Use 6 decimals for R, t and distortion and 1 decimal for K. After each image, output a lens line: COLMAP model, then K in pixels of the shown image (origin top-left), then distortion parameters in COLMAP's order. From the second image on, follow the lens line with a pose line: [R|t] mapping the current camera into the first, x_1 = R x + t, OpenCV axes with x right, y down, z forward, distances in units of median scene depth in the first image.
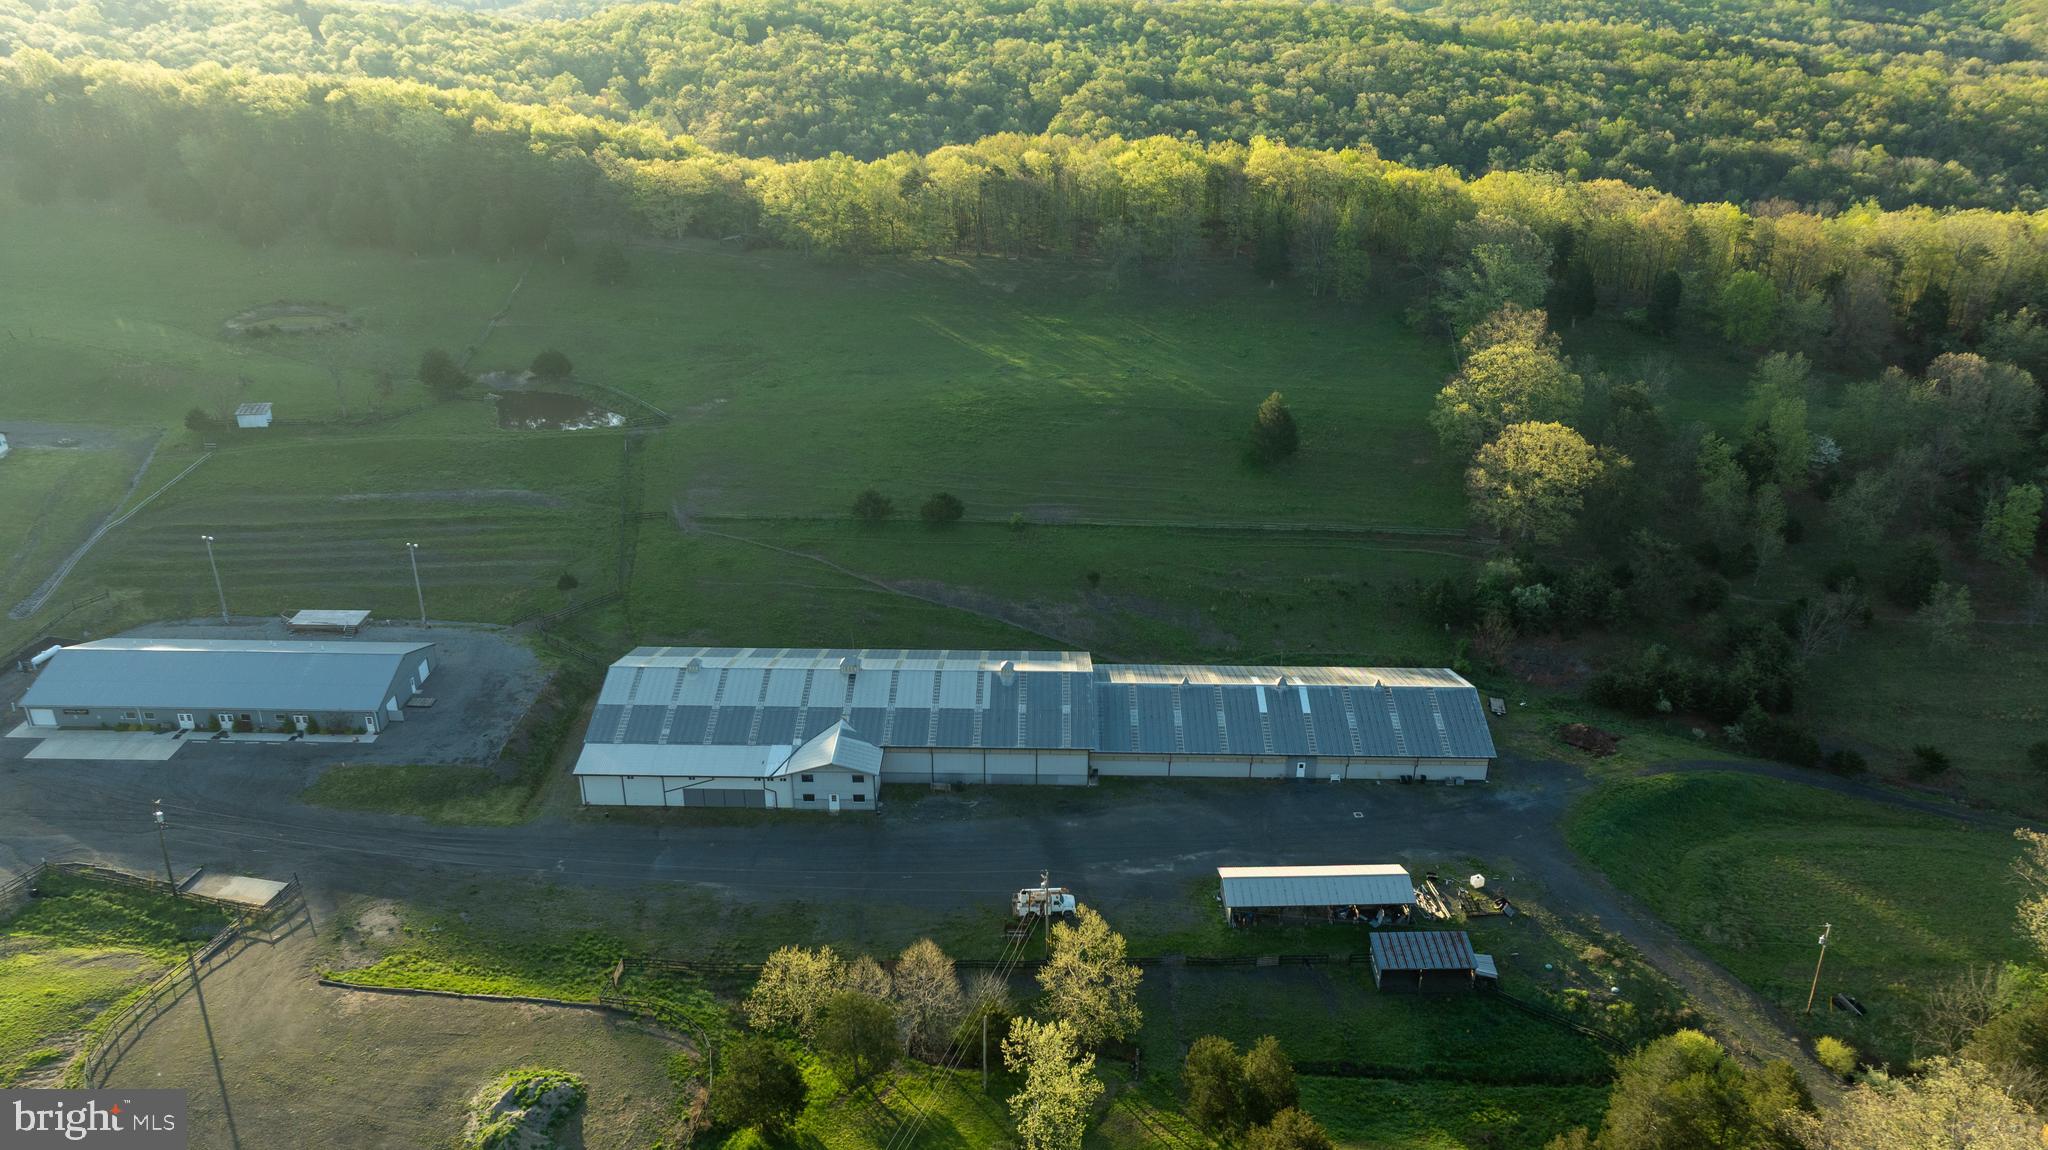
lens RADIAL K [[1448.8, 0, 1018.9], [0, 1448.8, 562.9], [0, 0, 1]] dist [-0.032507, 0.030773]
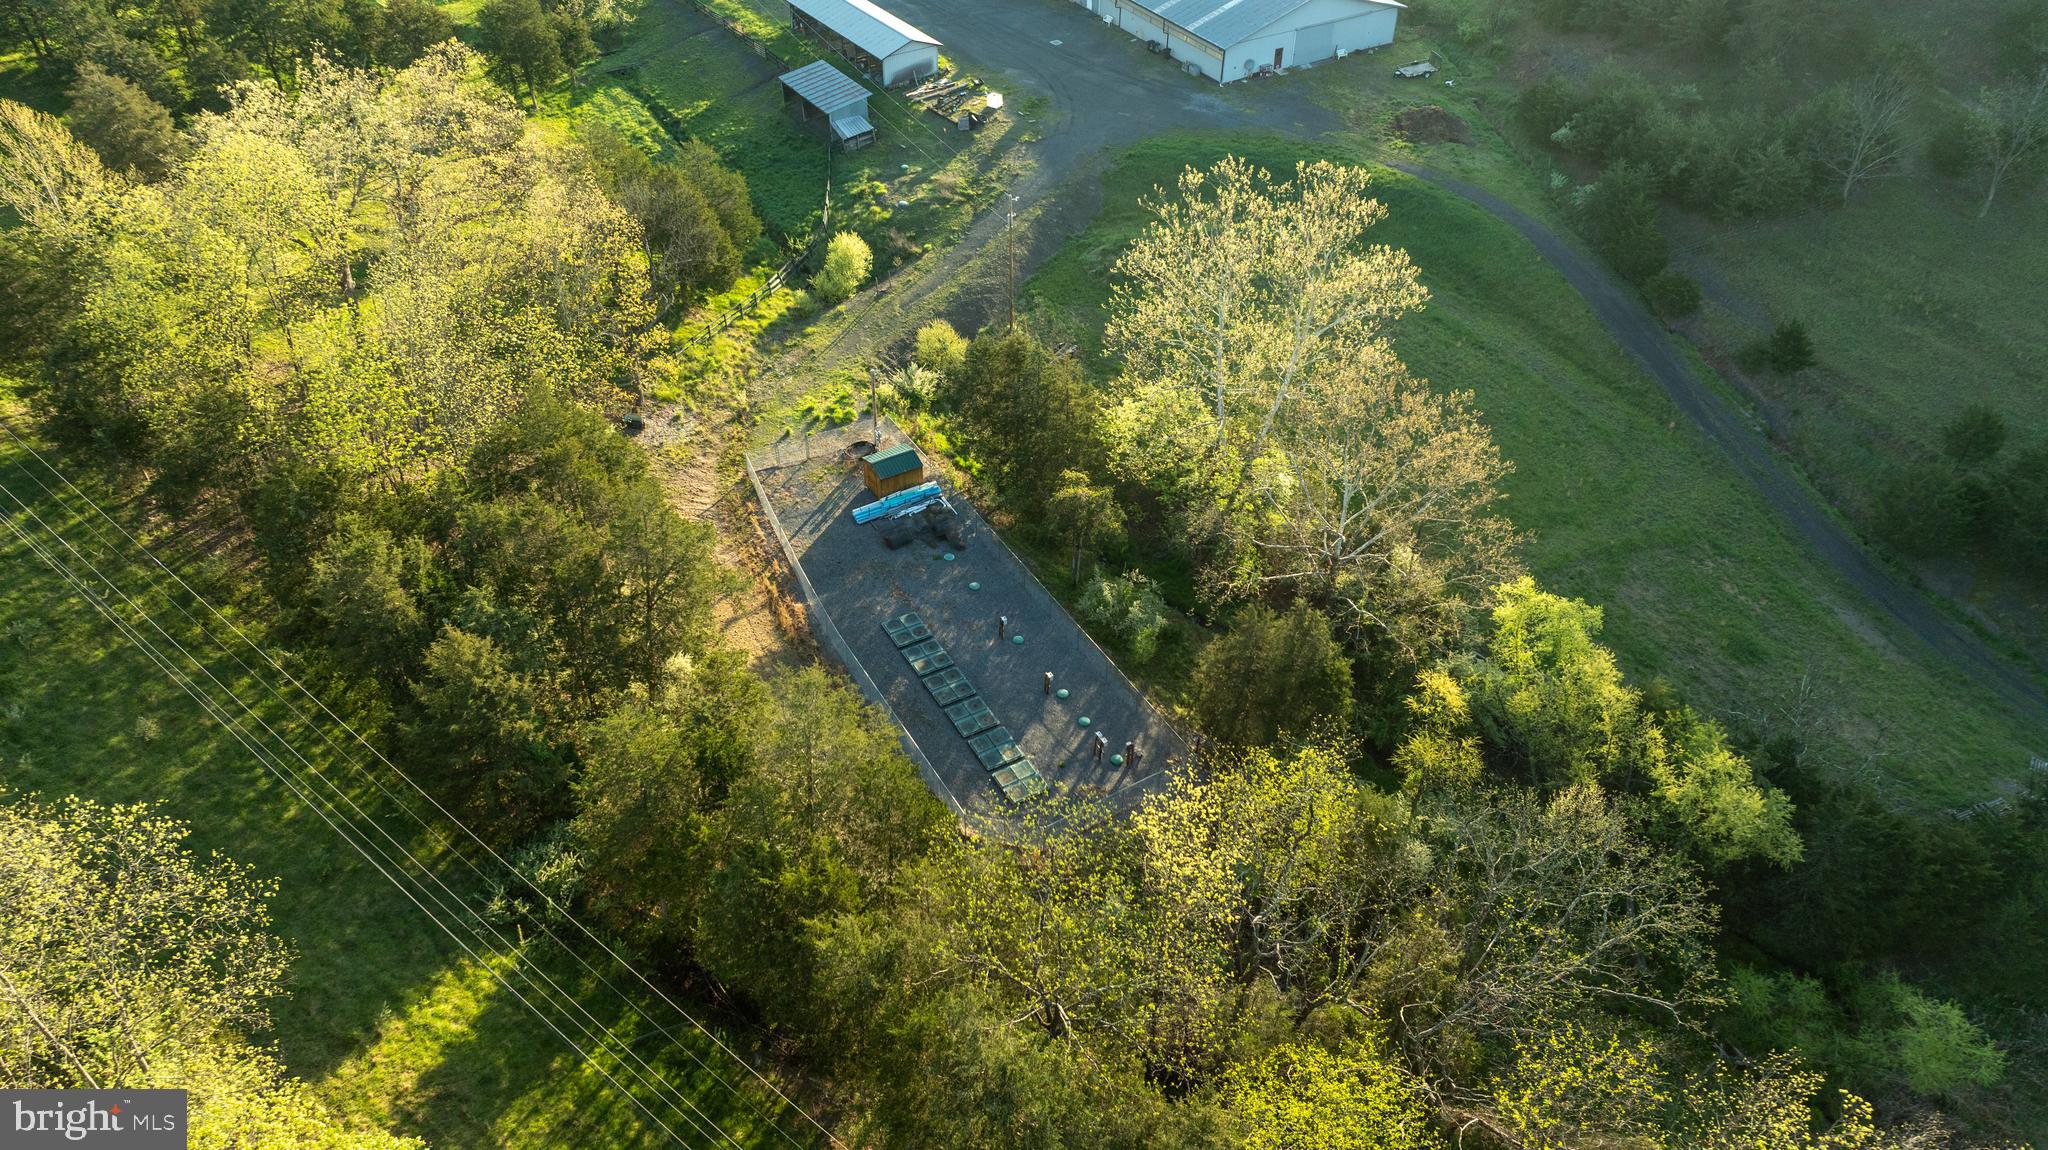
lens RADIAL K [[1448.8, 0, 1025.6], [0, 1448.8, 584.2], [0, 0, 1]] dist [-0.032507, 0.030773]
pose [[0.535803, 0.552792, -0.638229, 0.933307], [-0.346112, 0.833258, 0.431147, 0.079129], [0.770144, -0.010111, 0.637790, 0.435037]]
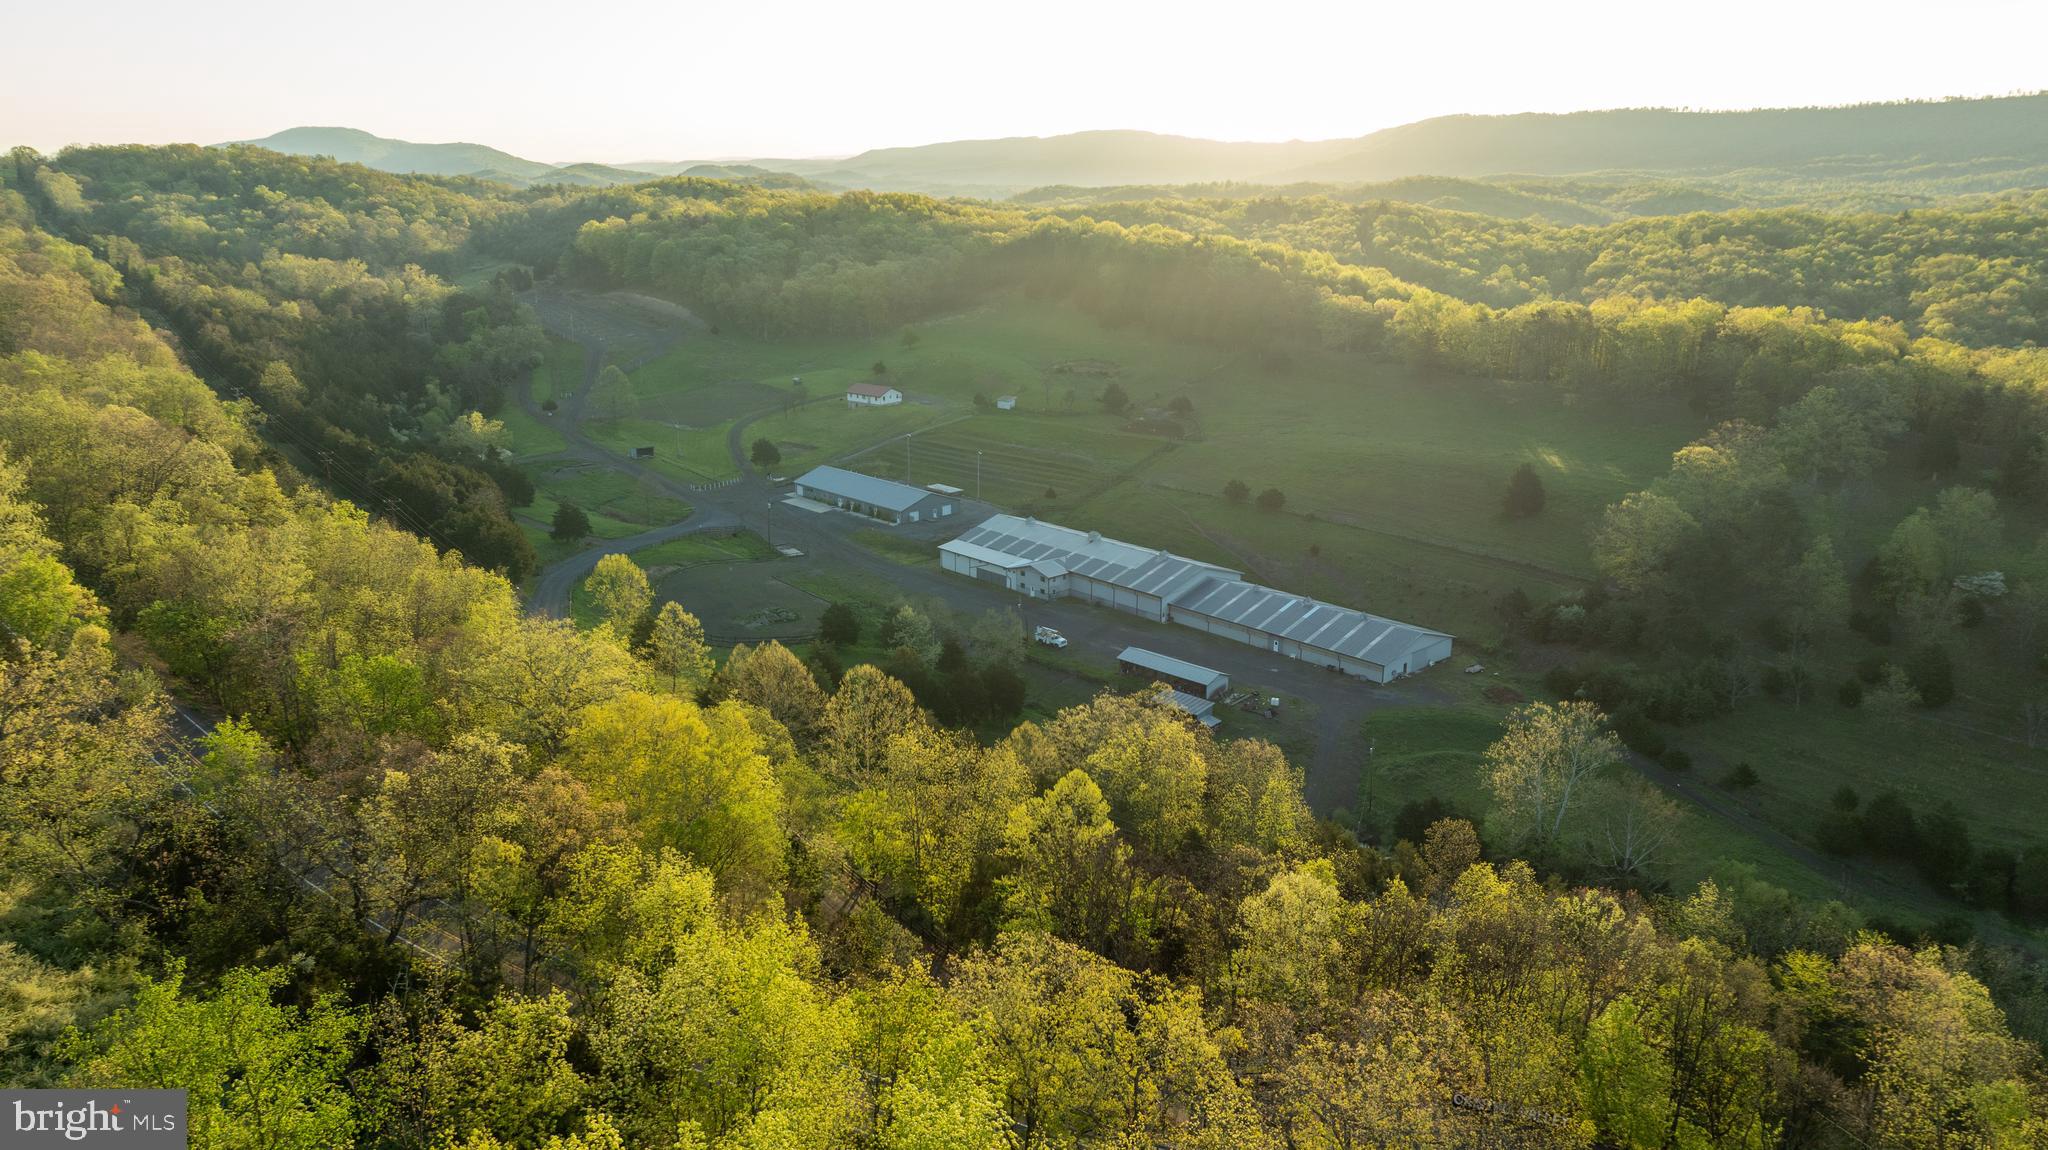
lens RADIAL K [[1448.8, 0, 1014.4], [0, 1448.8, 570.8], [0, 0, 1]] dist [-0.032507, 0.030773]
pose [[0.688260, 0.191774, -0.699658, 1.064471], [-0.288499, 0.957241, -0.021422, 0.183196], [0.665632, 0.216594, 0.714157, -0.267019]]
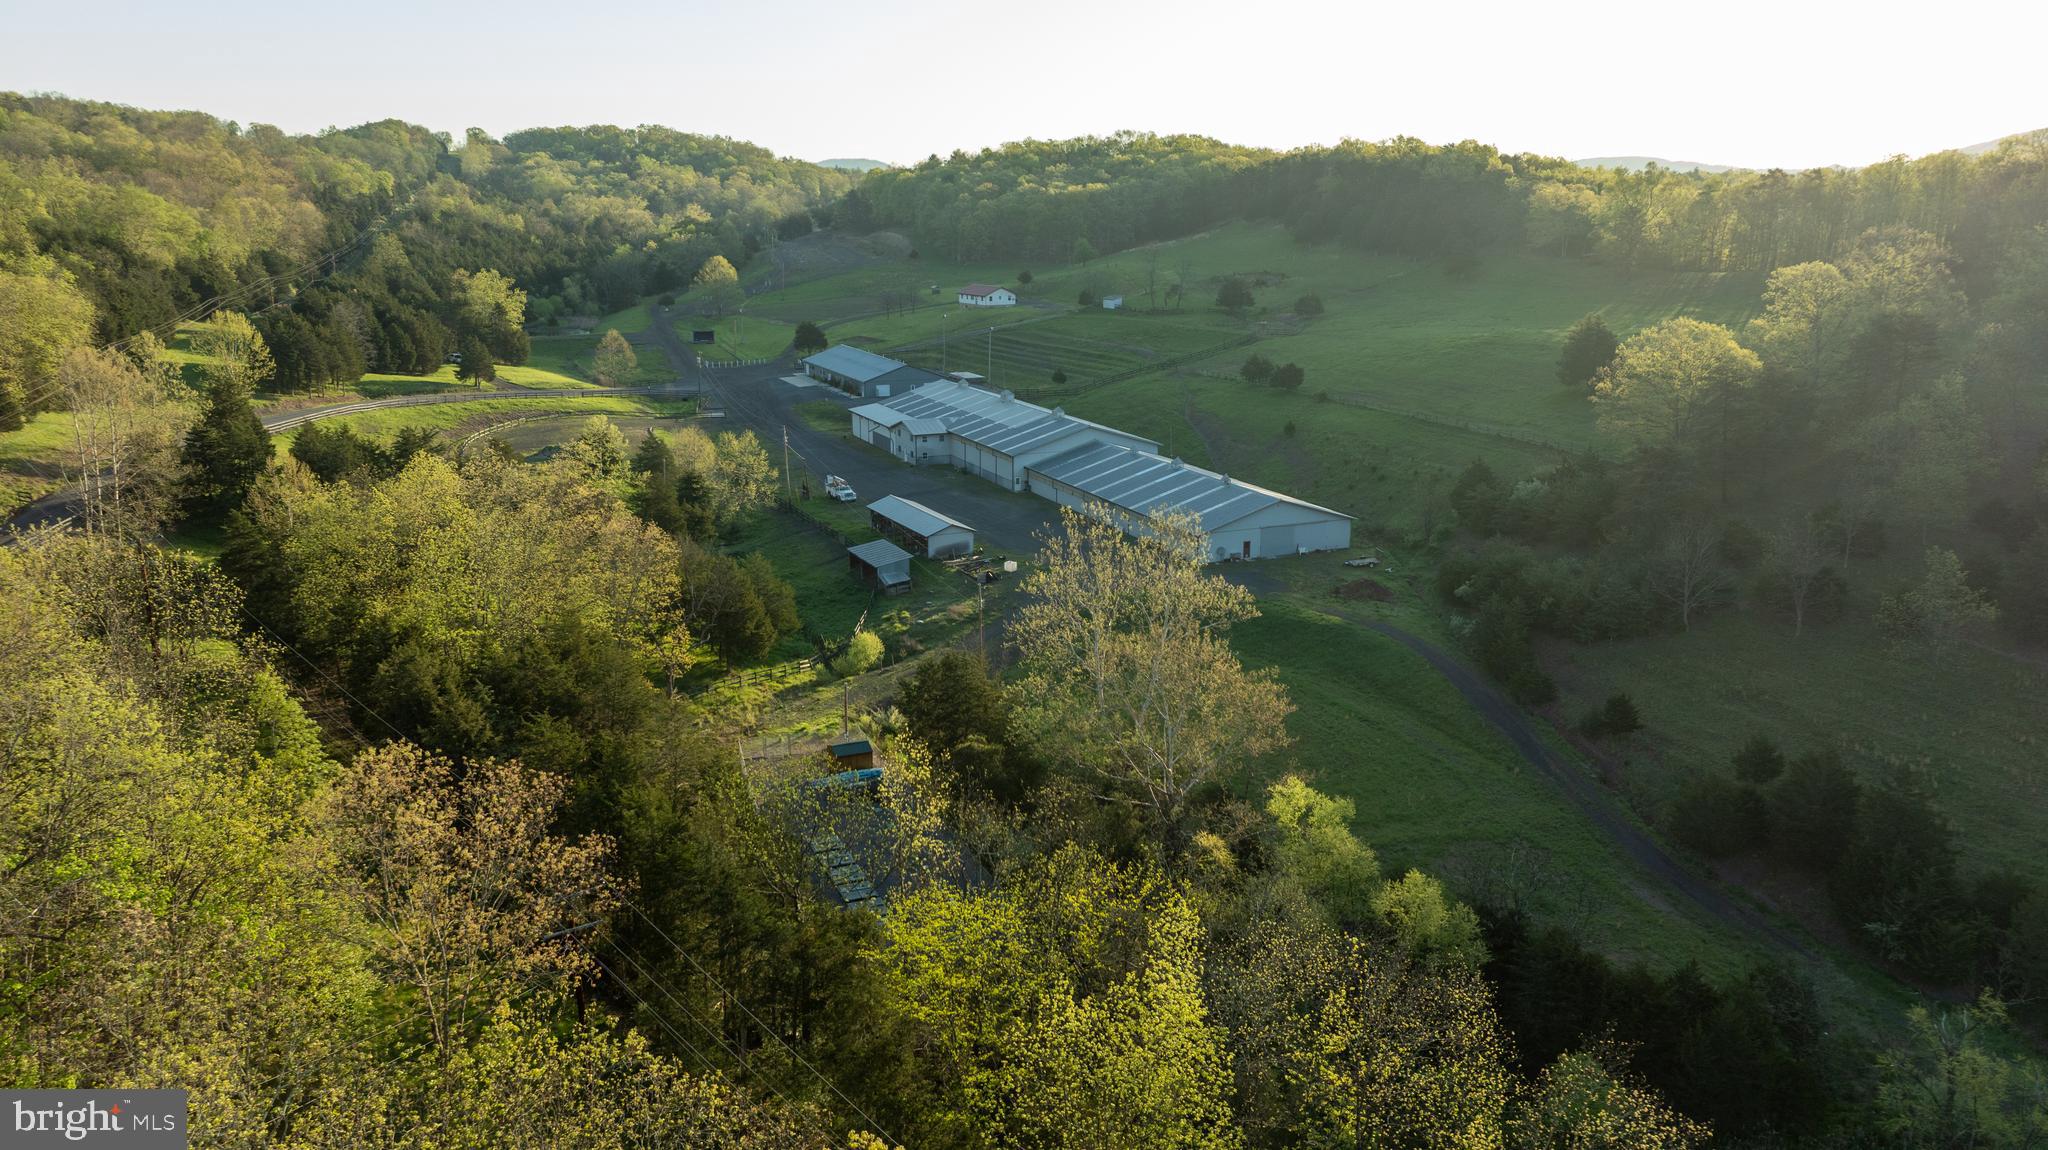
lens RADIAL K [[1448.8, 0, 1019.1], [0, 1448.8, 587.1], [0, 0, 1]] dist [-0.032507, 0.030773]
pose [[0.420428, 0.231714, -0.877239, 1.146631], [-0.366380, 0.927867, 0.069495, 0.145059], [0.830064, 0.292185, 0.474997, 0.463915]]
